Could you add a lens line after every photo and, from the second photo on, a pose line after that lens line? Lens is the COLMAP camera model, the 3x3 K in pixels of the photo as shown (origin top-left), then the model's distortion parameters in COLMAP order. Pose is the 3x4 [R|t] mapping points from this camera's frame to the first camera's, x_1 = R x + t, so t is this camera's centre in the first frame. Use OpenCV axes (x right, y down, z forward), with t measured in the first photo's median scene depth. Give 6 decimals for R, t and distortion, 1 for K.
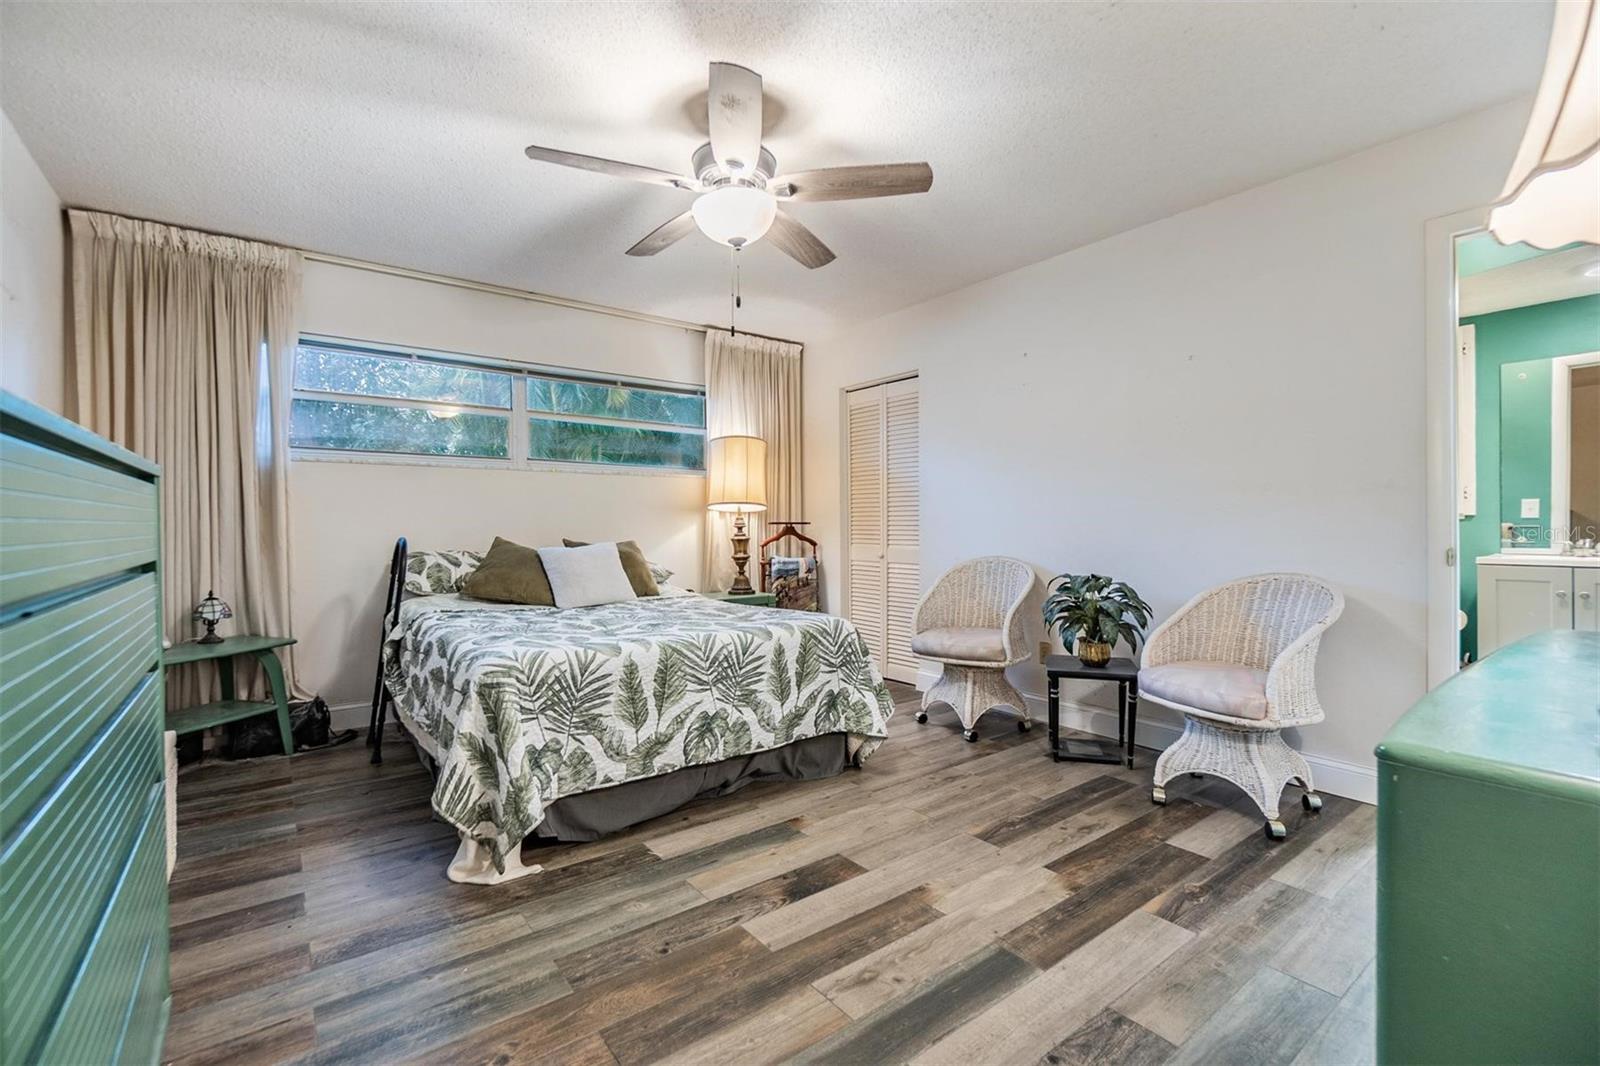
lens RADIAL K [[697.8, 0, 794.2], [0, 697.8, 531.0], [0, 0, 1]] dist [-0.001066, 0.000089]
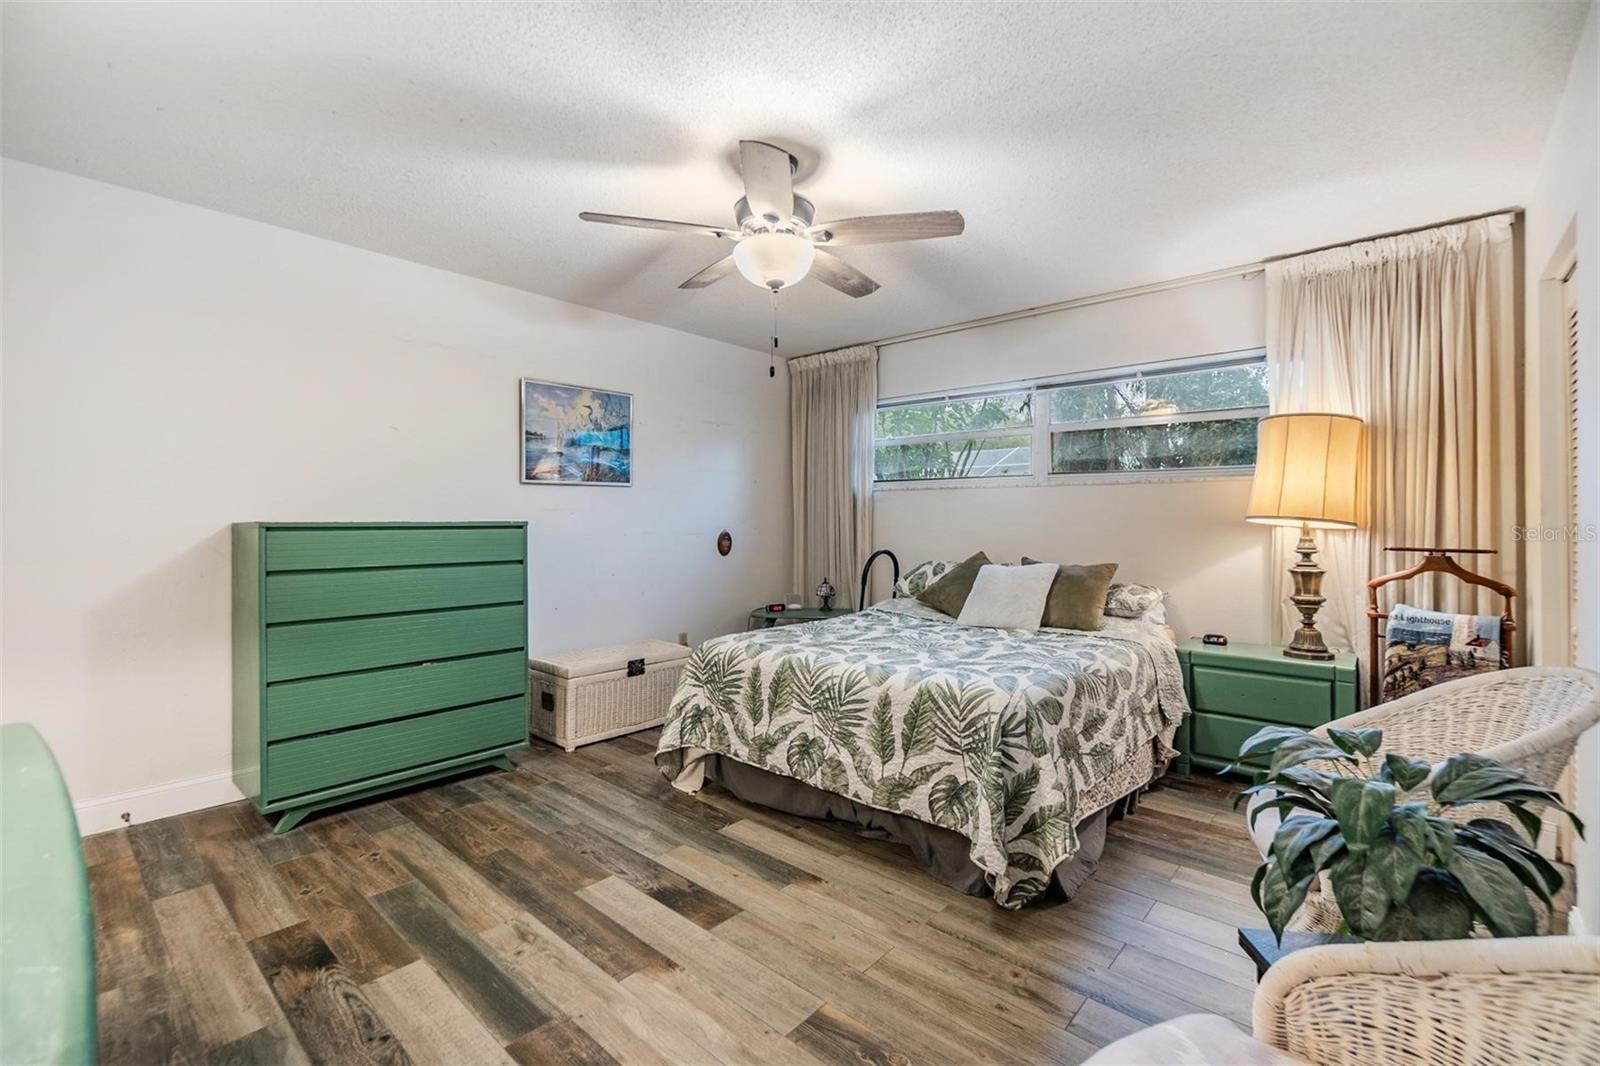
lens RADIAL K [[697.8, 0, 793.7], [0, 697.8, 521.3], [0, 0, 1]] dist [-0.001066, 0.000089]
pose [[0.193250, 0.007310, -0.981122, 0.844861], [-0.012238, 0.999912, 0.005039, -0.059414], [0.981073, 0.011034, 0.193322, 0.740976]]
